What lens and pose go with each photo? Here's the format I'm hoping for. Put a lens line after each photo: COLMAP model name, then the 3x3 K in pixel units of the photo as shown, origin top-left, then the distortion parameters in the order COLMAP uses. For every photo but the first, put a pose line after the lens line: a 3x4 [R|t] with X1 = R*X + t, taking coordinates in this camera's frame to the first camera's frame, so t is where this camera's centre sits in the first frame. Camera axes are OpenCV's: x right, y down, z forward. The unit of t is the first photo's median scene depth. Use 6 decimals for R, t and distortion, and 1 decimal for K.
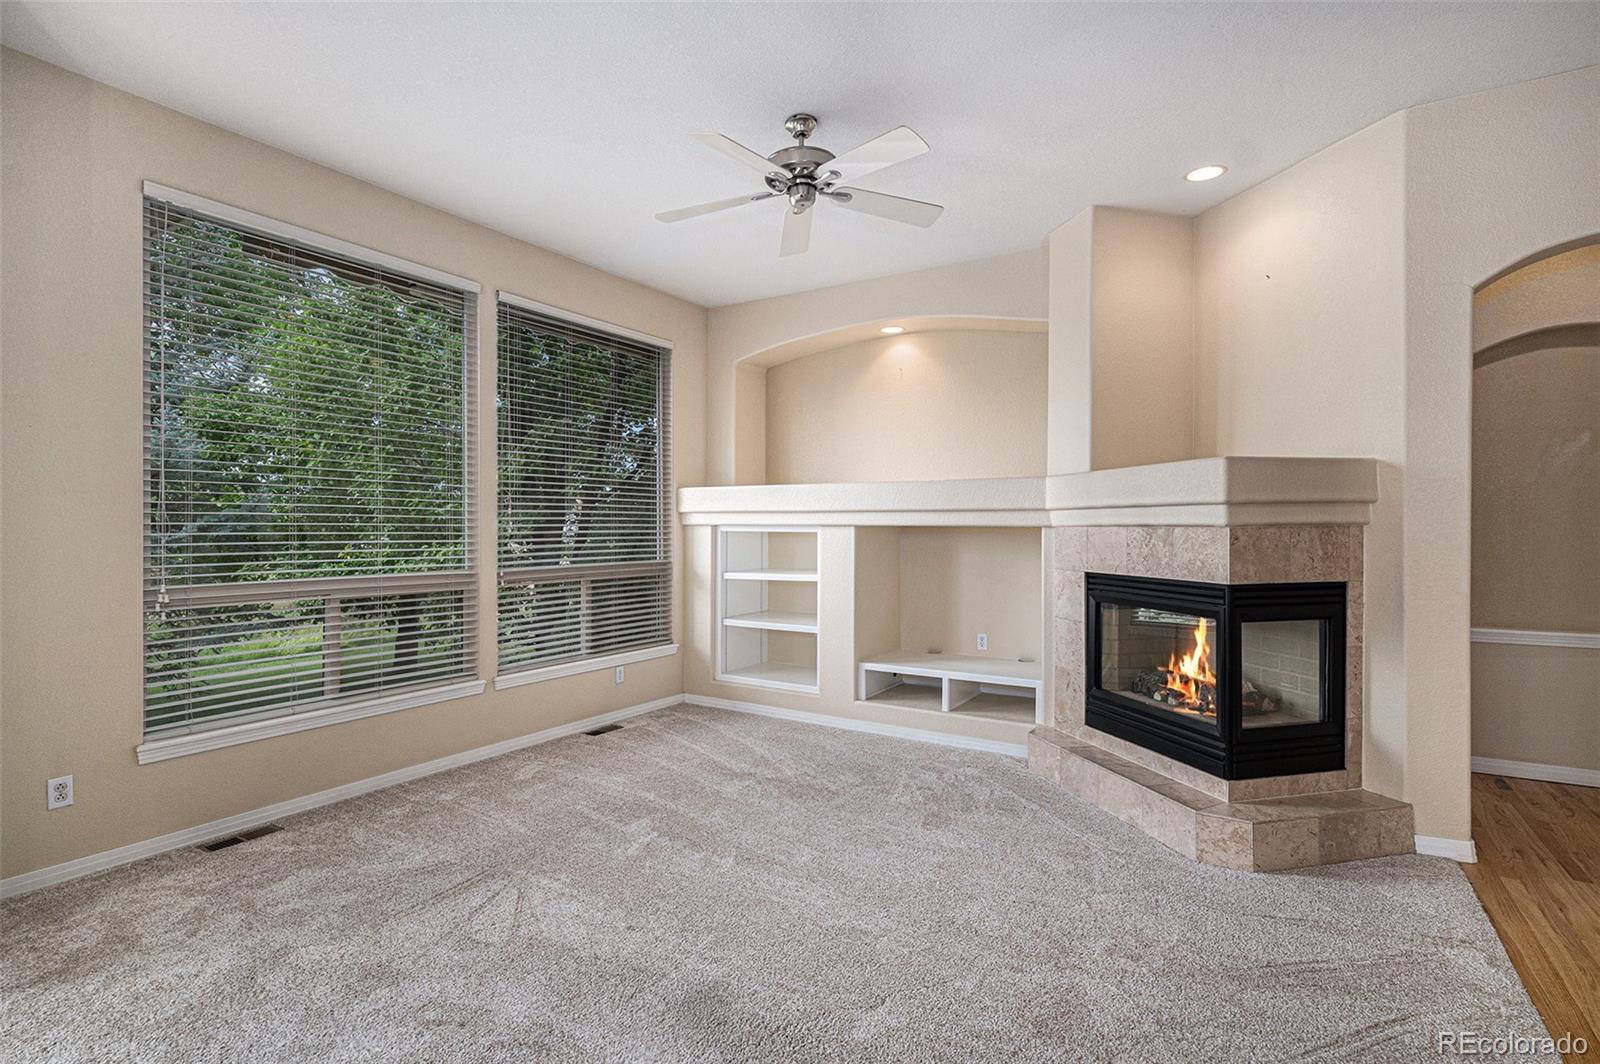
lens RADIAL K [[781.0, 0, 793.8], [0, 781.0, 527.2], [0, 0, 1]] dist [0.006094, -0.001204]
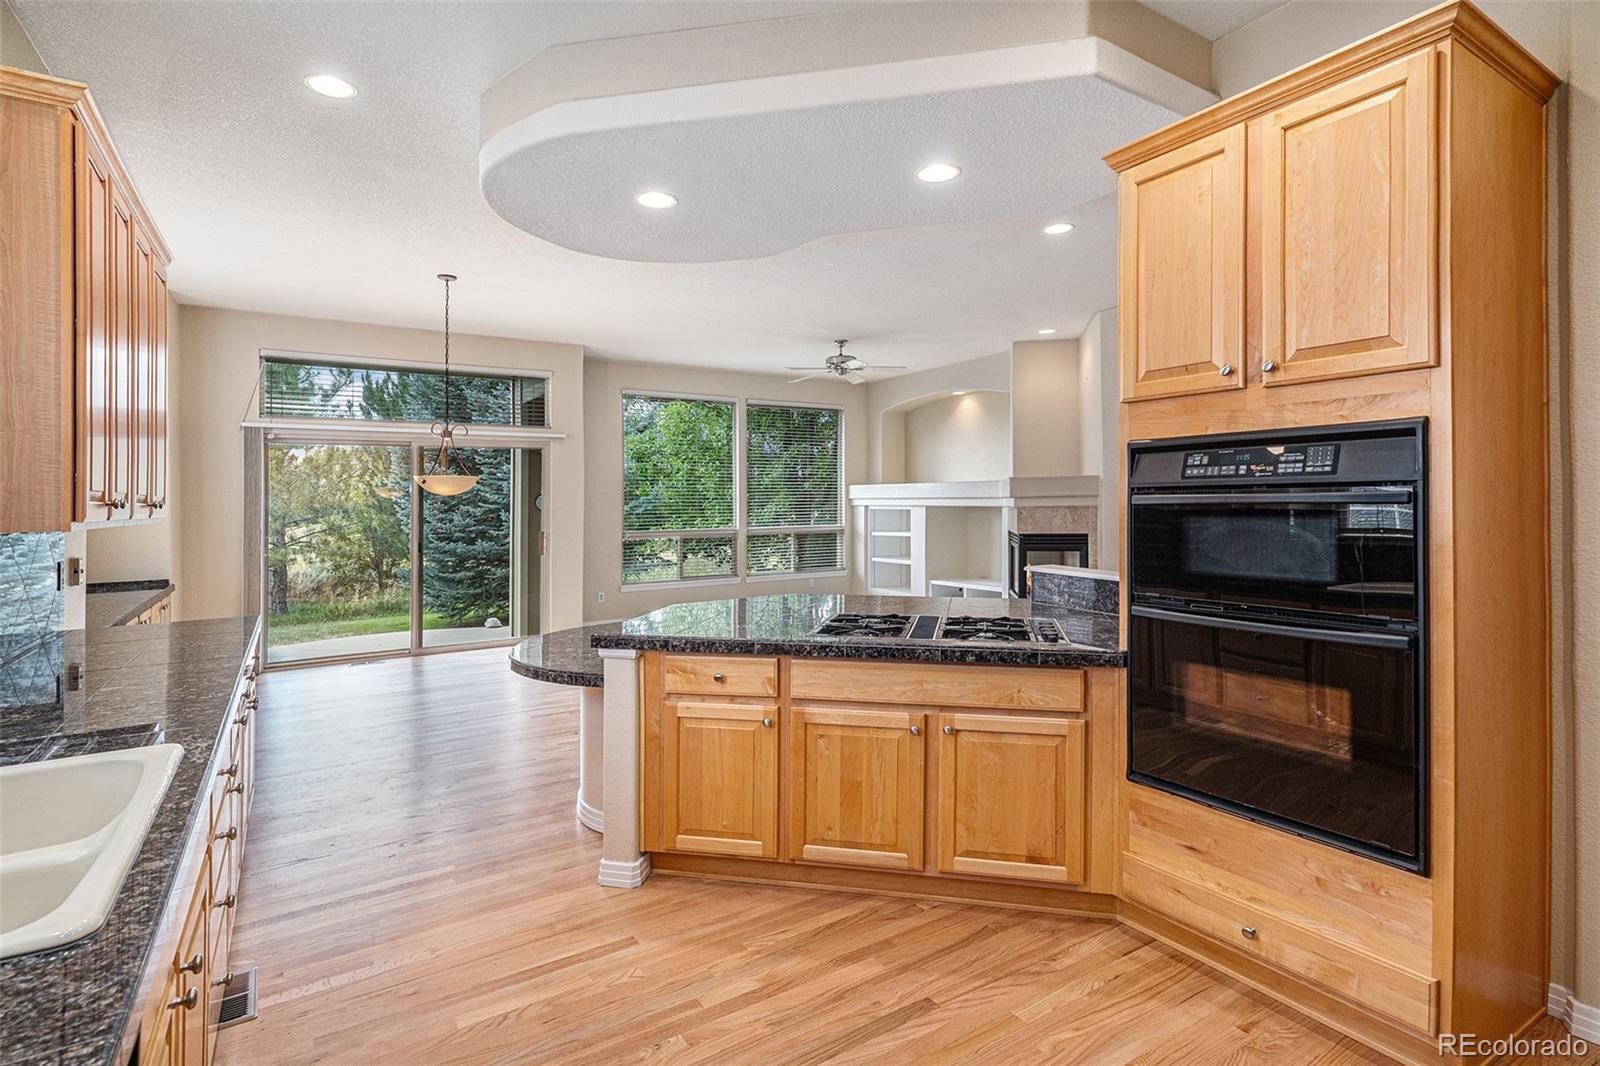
lens RADIAL K [[781.0, 0, 771.8], [0, 781.0, 492.3], [0, 0, 1]] dist [0.006094, -0.001204]
pose [[0.895734, -0.014263, -0.444361, 0.703303], [0.009155, 0.999865, -0.013639, -0.015585], [0.444495, 0.008149, 0.895744, -0.991775]]
